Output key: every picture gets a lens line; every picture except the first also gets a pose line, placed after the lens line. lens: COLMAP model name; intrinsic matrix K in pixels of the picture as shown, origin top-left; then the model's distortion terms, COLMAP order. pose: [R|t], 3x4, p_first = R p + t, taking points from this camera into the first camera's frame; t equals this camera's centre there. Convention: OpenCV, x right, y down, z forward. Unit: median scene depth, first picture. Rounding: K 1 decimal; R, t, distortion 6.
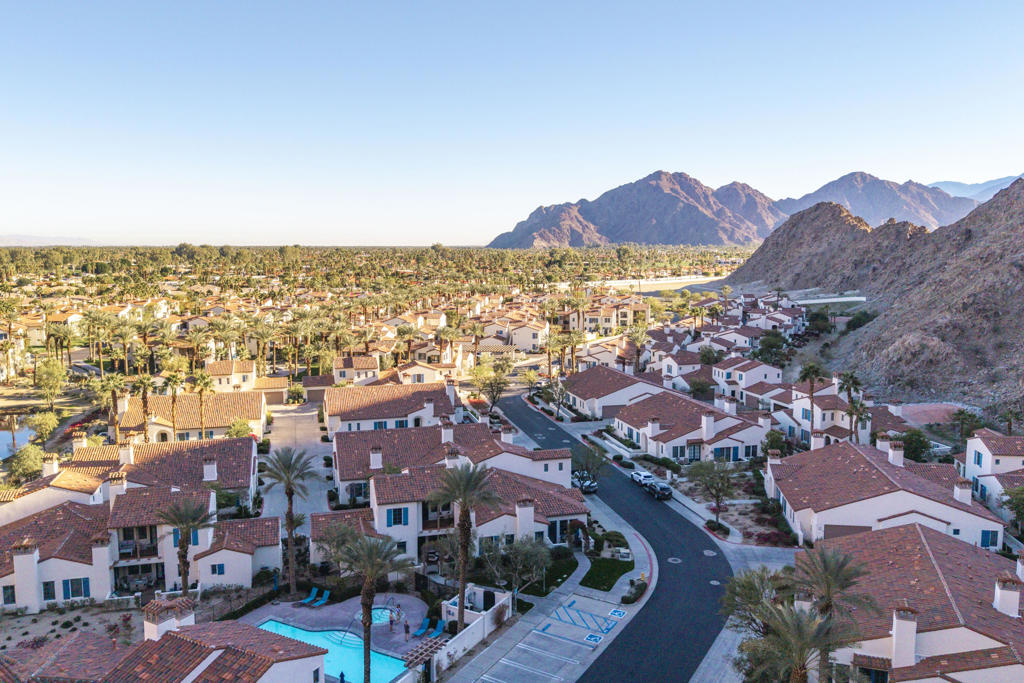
lens RADIAL K [[787.7, 0, 512.9], [0, 787.7, 347.1], [0, 0, 1]] dist [0.022183, -0.039133]
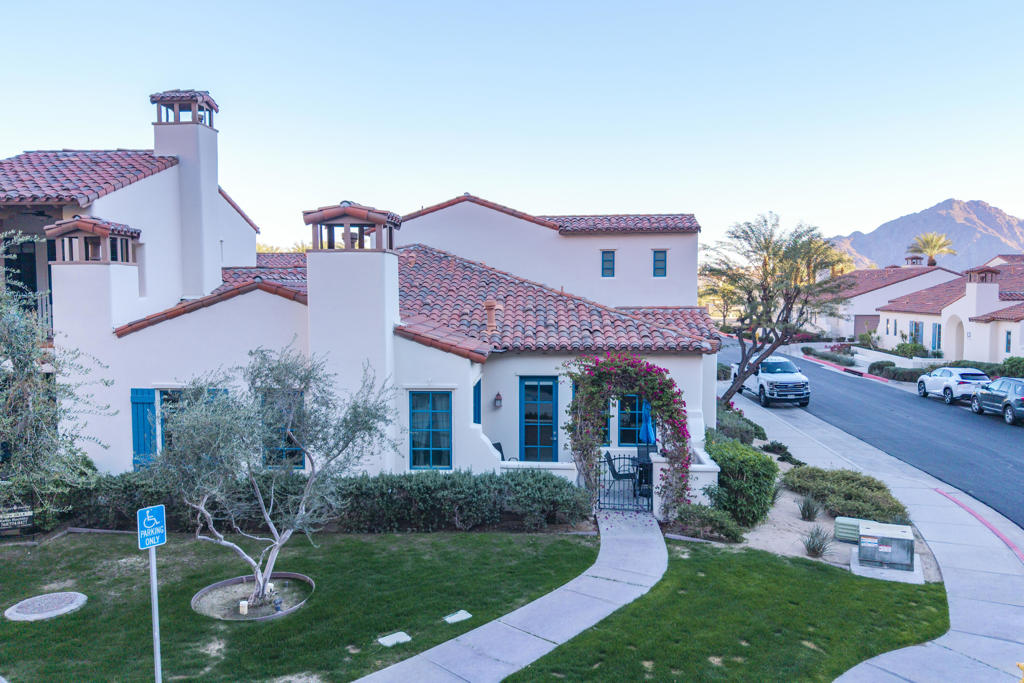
lens RADIAL K [[787.7, 0, 508.5], [0, 787.7, 339.4], [0, 0, 1]] dist [0.022183, -0.039133]
pose [[0.947360, 0.022663, -0.319366, 0.017918], [-0.041389, 0.997790, -0.051972, 0.034957], [0.317483, 0.062454, 0.946205, 0.122554]]
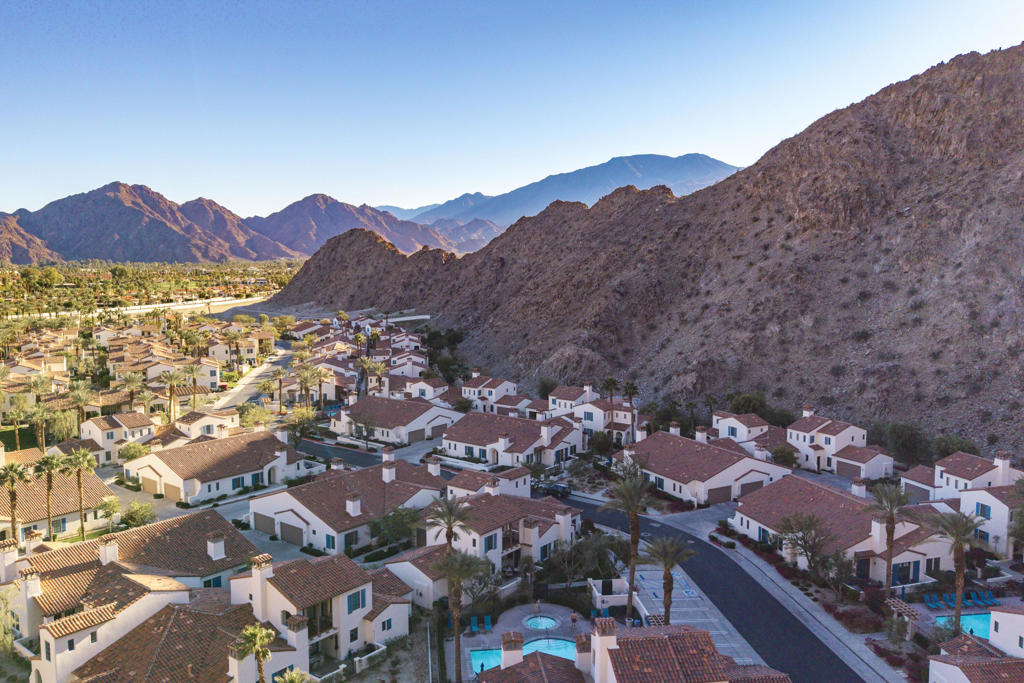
lens RADIAL K [[787.7, 0, 509.9], [0, 787.7, 337.0], [0, 0, 1]] dist [0.022183, -0.039133]
pose [[0.800519, -0.056738, 0.596616, -0.115907], [0.076809, 0.997012, -0.008244, -0.010323], [-0.594365, 0.052425, 0.802485, 0.007384]]
